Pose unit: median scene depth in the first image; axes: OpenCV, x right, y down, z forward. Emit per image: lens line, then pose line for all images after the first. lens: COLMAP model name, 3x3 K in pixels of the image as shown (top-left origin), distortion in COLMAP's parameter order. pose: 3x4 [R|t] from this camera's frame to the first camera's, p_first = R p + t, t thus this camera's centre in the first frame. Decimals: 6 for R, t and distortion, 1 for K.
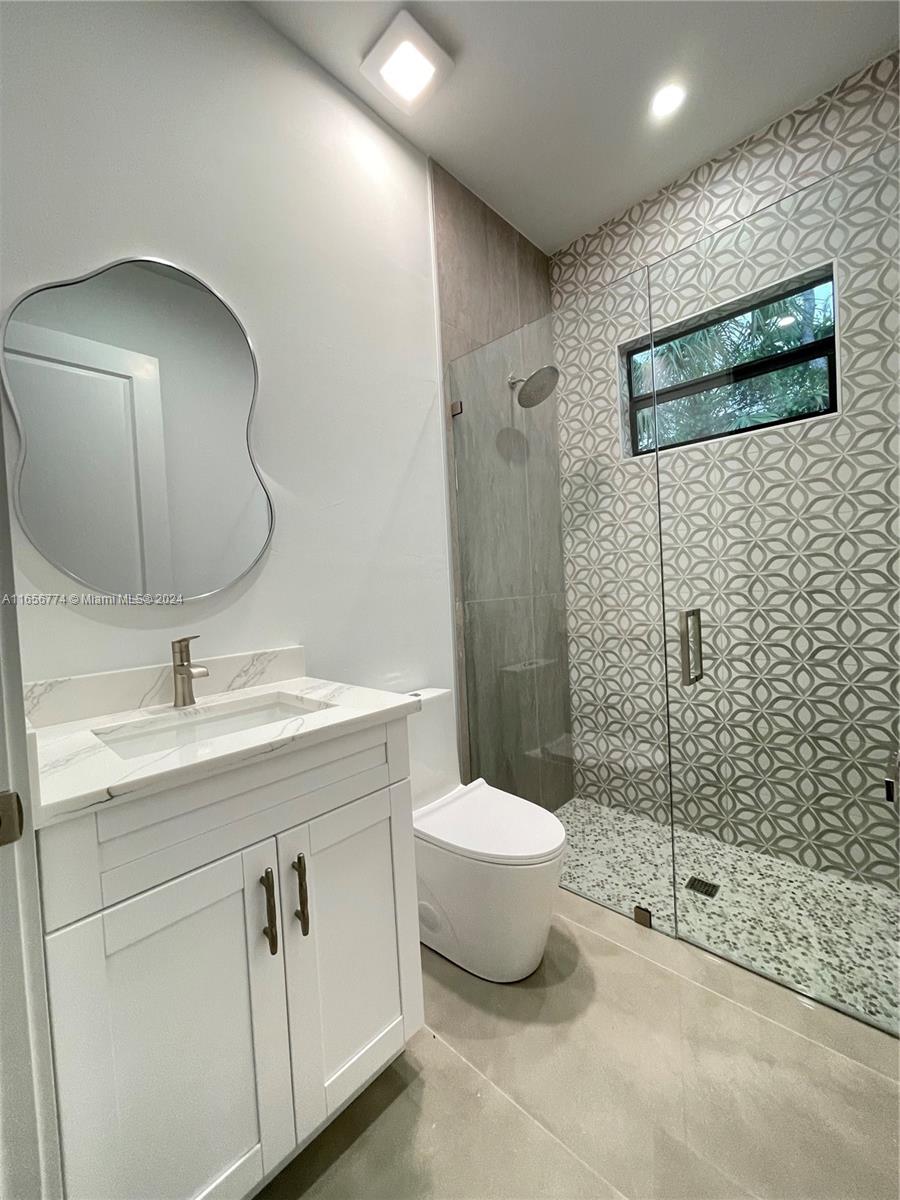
lens RADIAL K [[481.3, 0, 443.6], [0, 481.3, 594.3], [0, 0, 1]] dist [-0.000568, -0.000471]
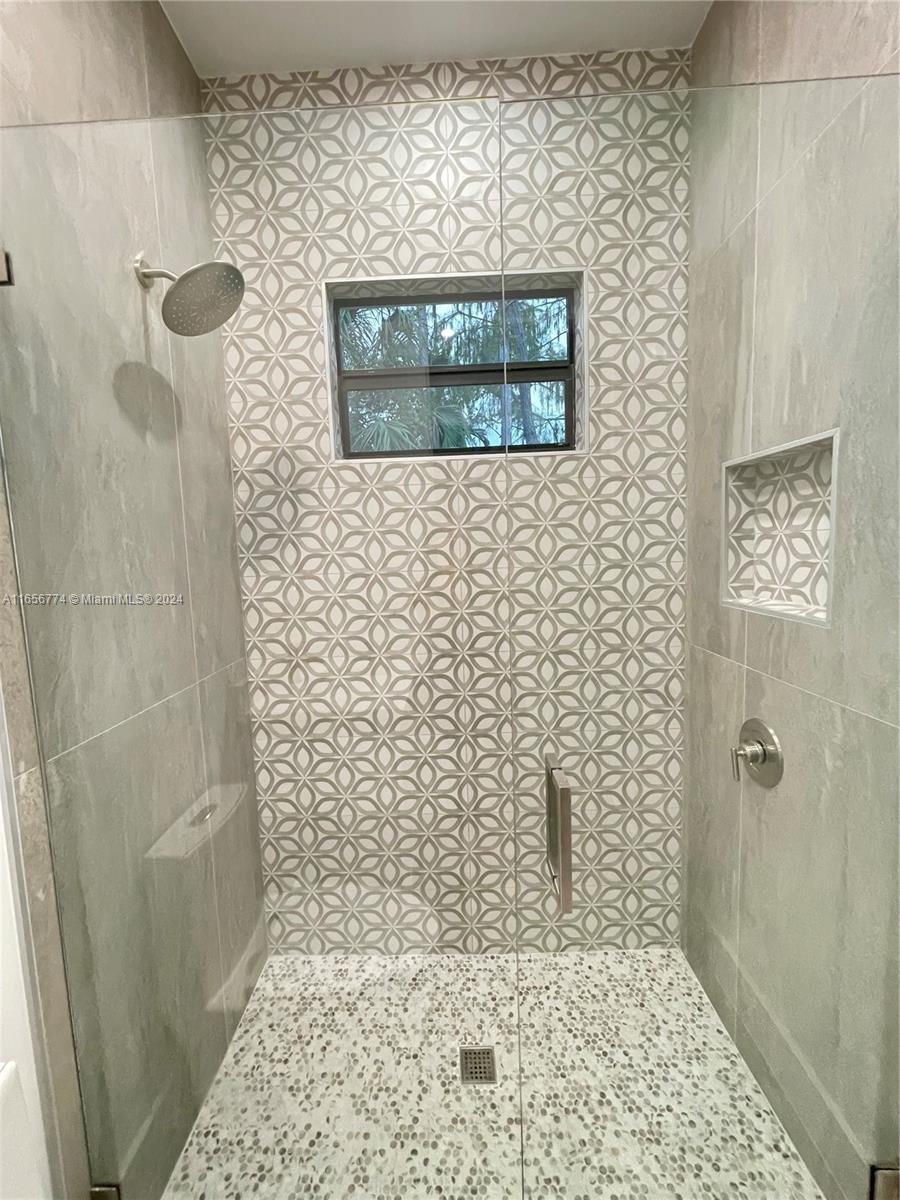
lens RADIAL K [[481.3, 0, 438.5], [0, 481.3, 596.9], [0, 0, 1]] dist [-0.000568, -0.000471]
pose [[0.735387, -0.041748, 0.676360, 0.017536], [0.012339, 0.998760, 0.048233, -0.135969], [-0.677535, -0.027124, 0.734990, 0.456886]]
